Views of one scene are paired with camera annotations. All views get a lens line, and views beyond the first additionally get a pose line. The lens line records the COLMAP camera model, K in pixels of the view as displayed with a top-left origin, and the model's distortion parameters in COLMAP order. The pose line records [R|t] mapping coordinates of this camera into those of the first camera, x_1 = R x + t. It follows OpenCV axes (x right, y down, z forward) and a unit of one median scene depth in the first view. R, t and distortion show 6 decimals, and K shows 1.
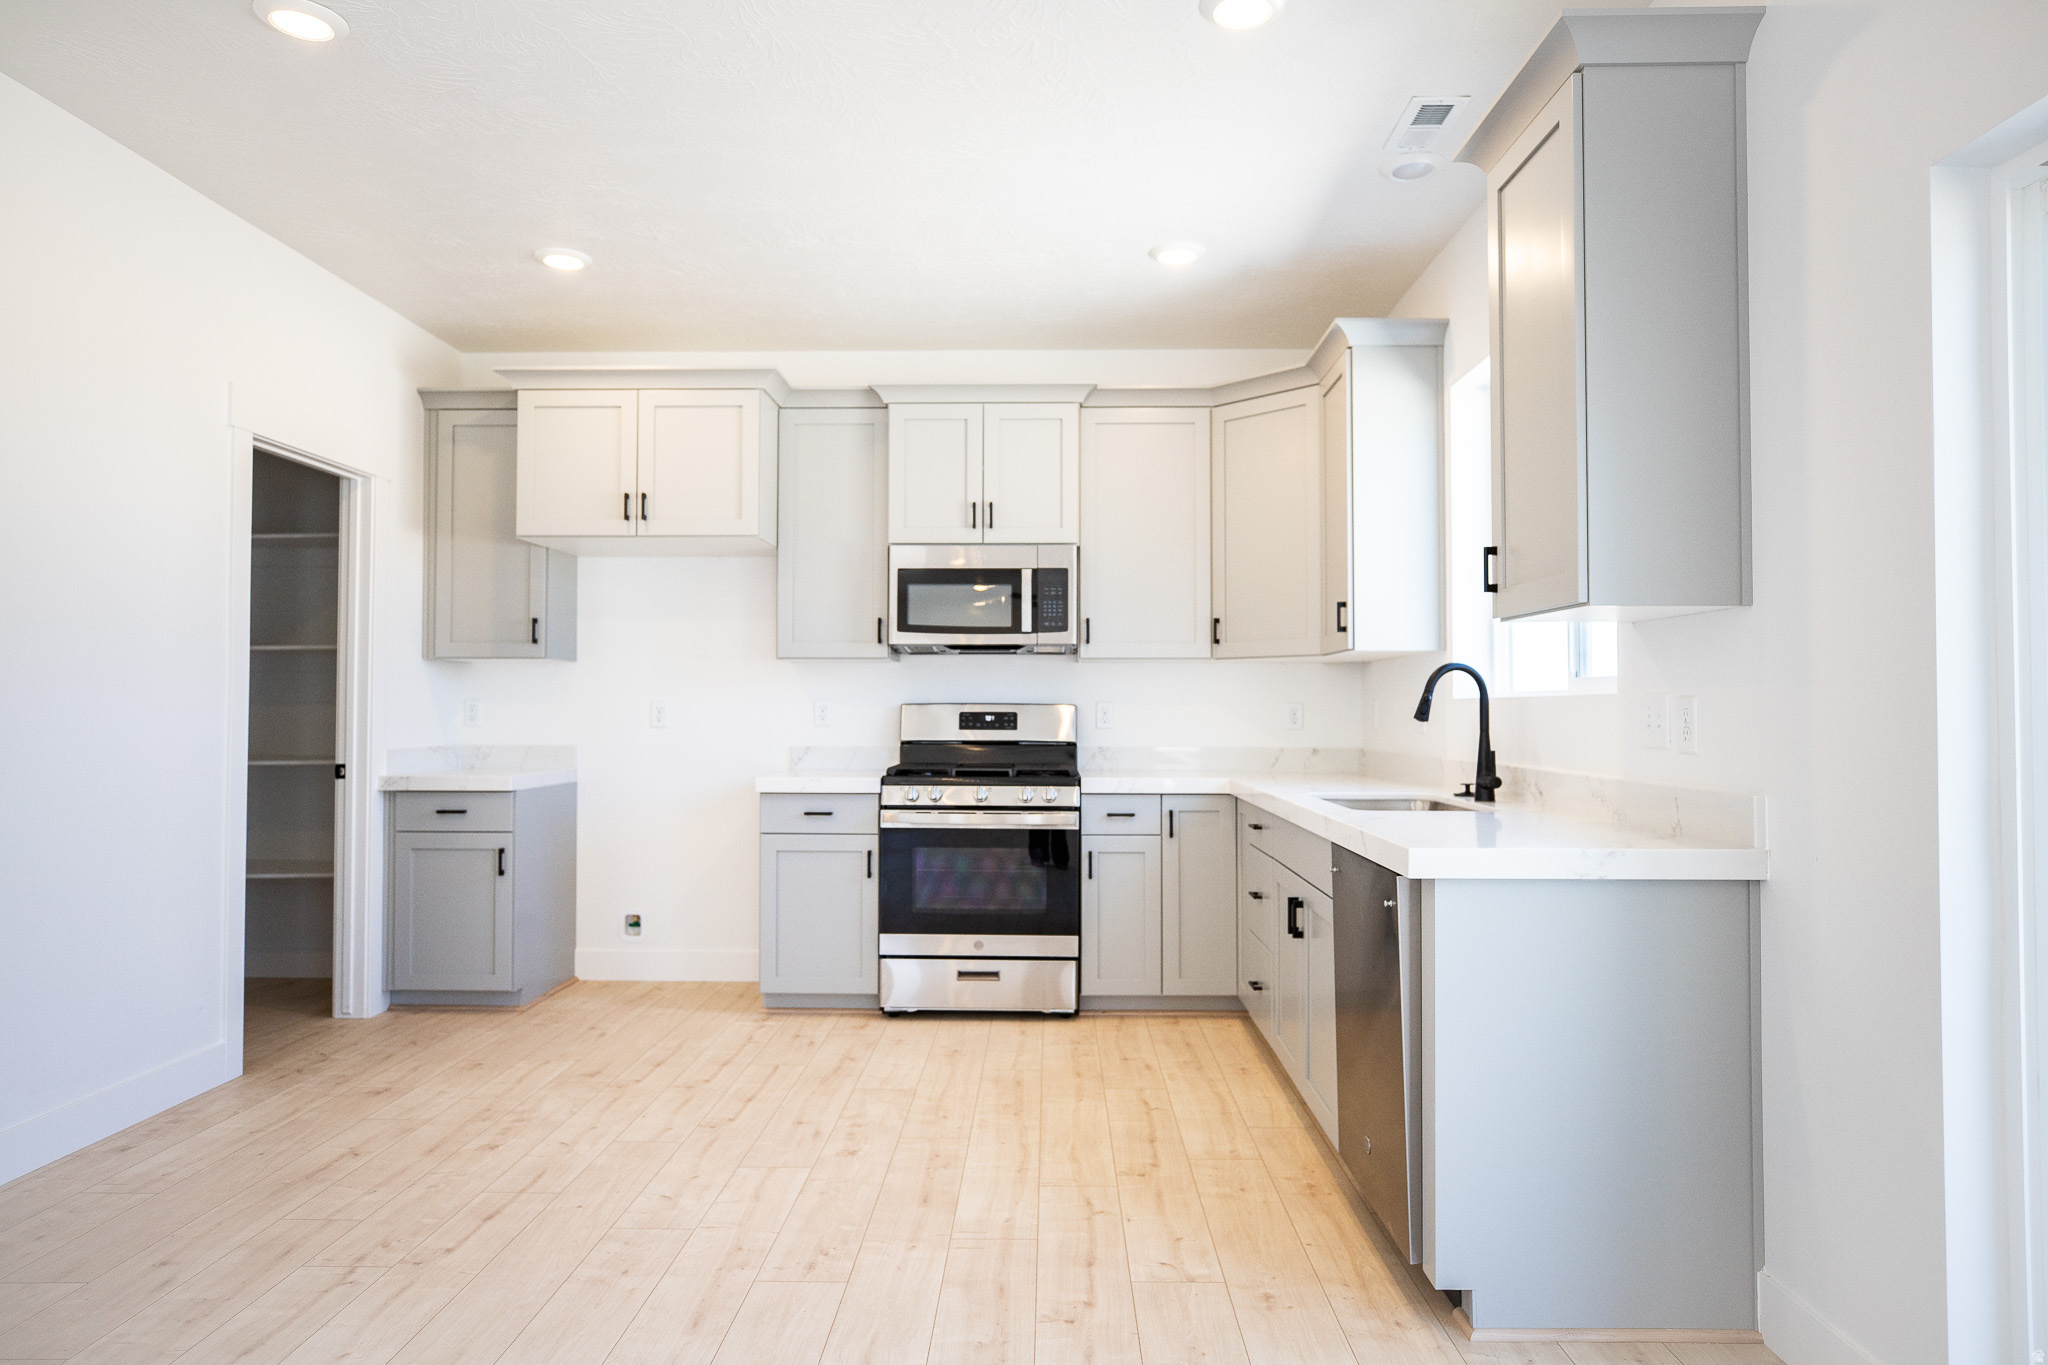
lens RADIAL K [[1298.3, 0, 1025.0], [0, 1298.3, 683.1], [0, 0, 1]] dist [-0.003592, -0.000032]
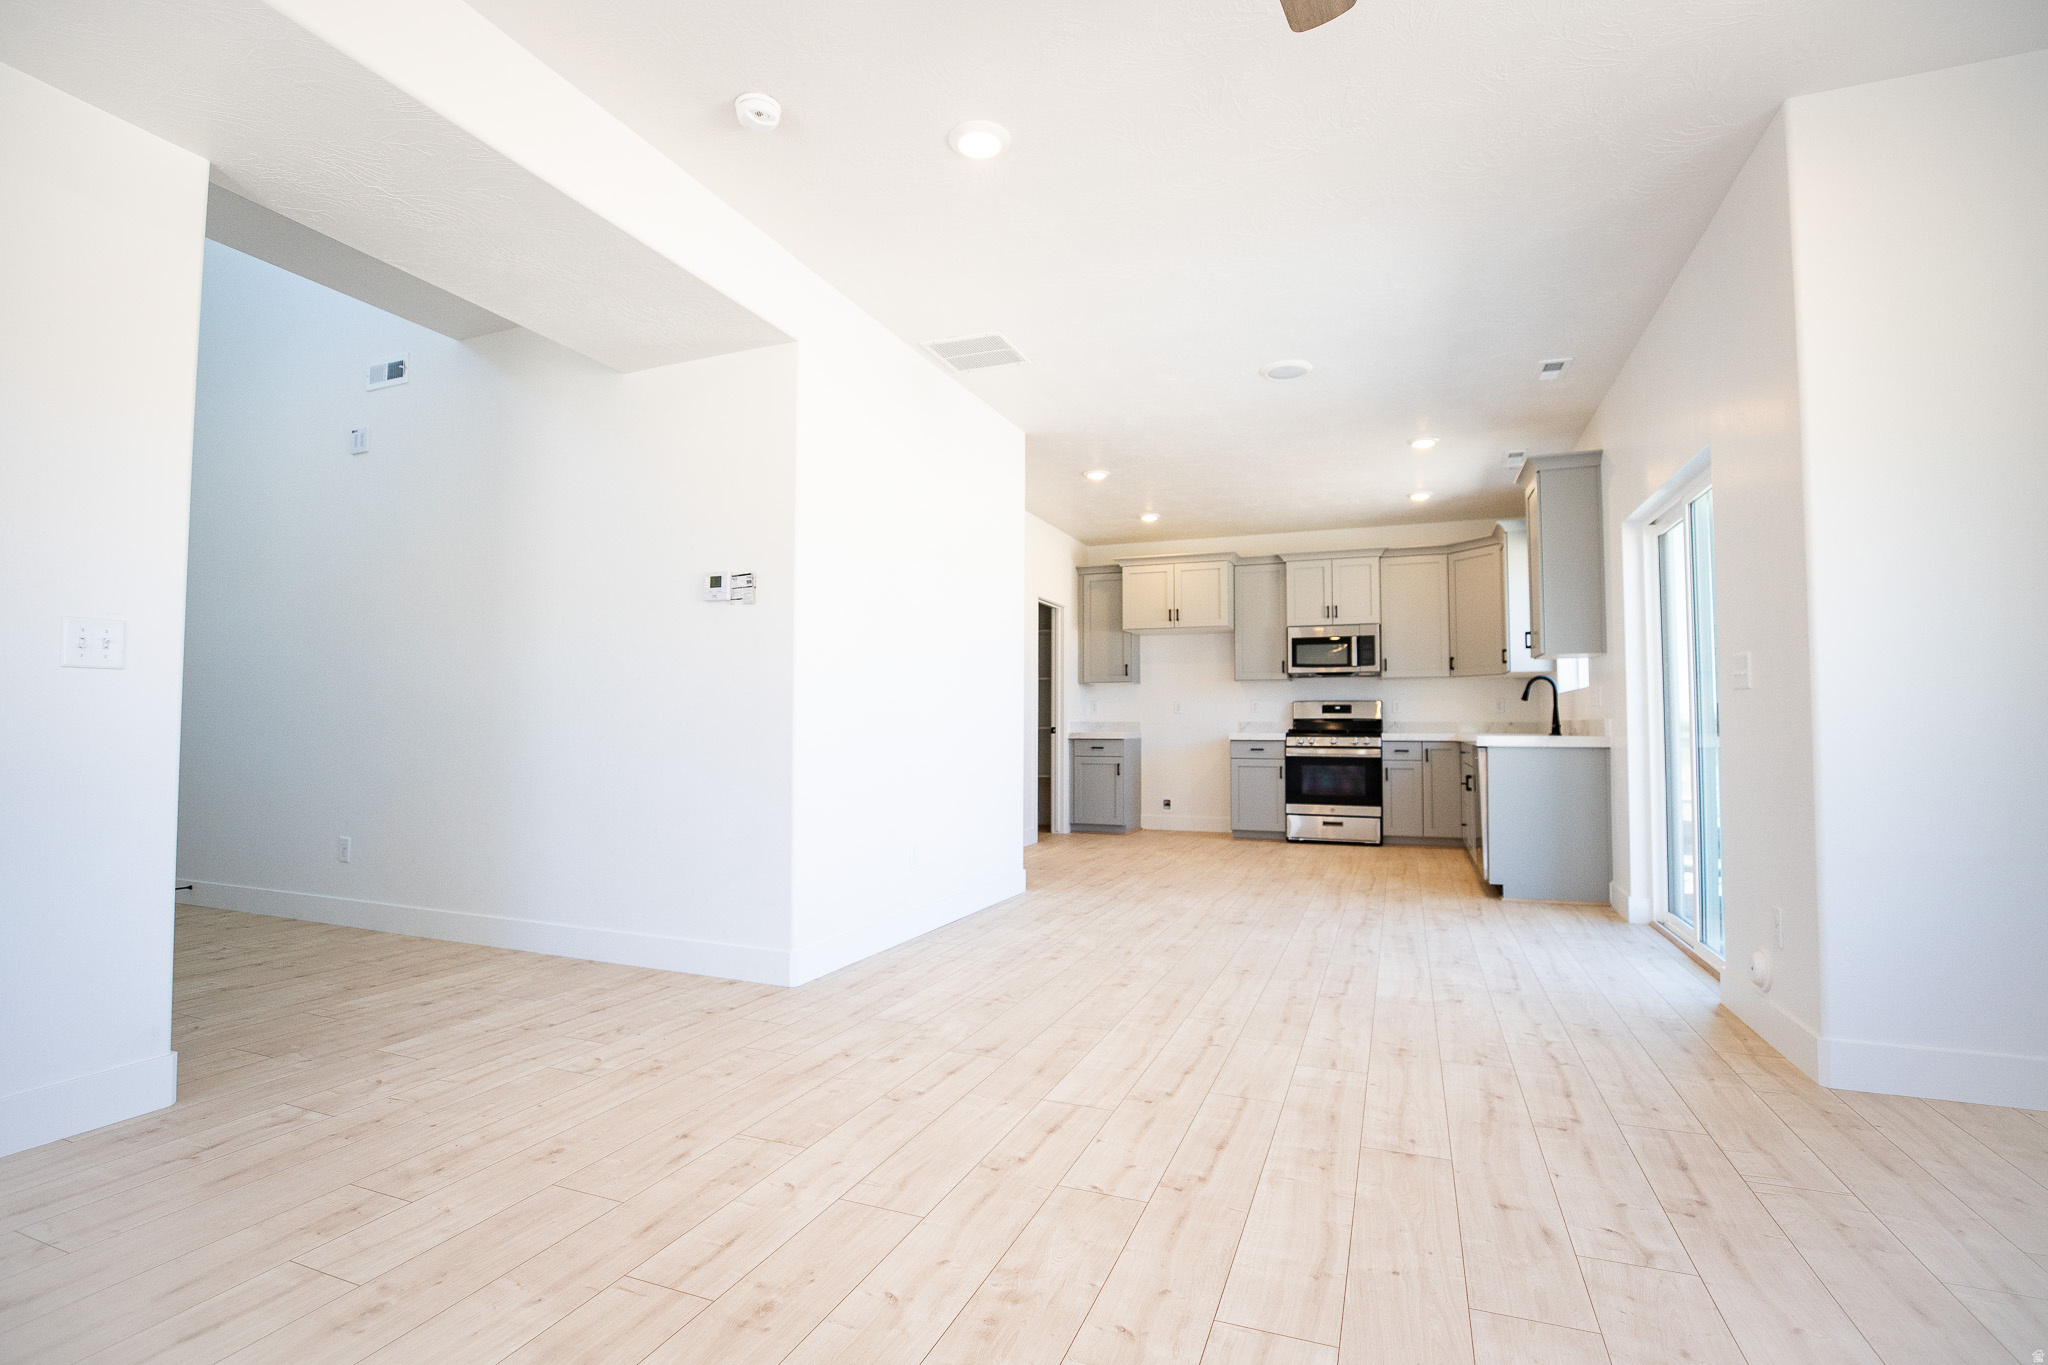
lens RADIAL K [[947.1, 0, 1029.0], [0, 947.1, 684.6], [0, 0, 1]] dist [-0.029631, 0.000056]
pose [[0.938883, -0.015521, -0.343886, 0.032479], [0.008971, 0.999747, -0.020631, 0.018493], [0.344119, 0.016285, 0.938785, -0.643393]]
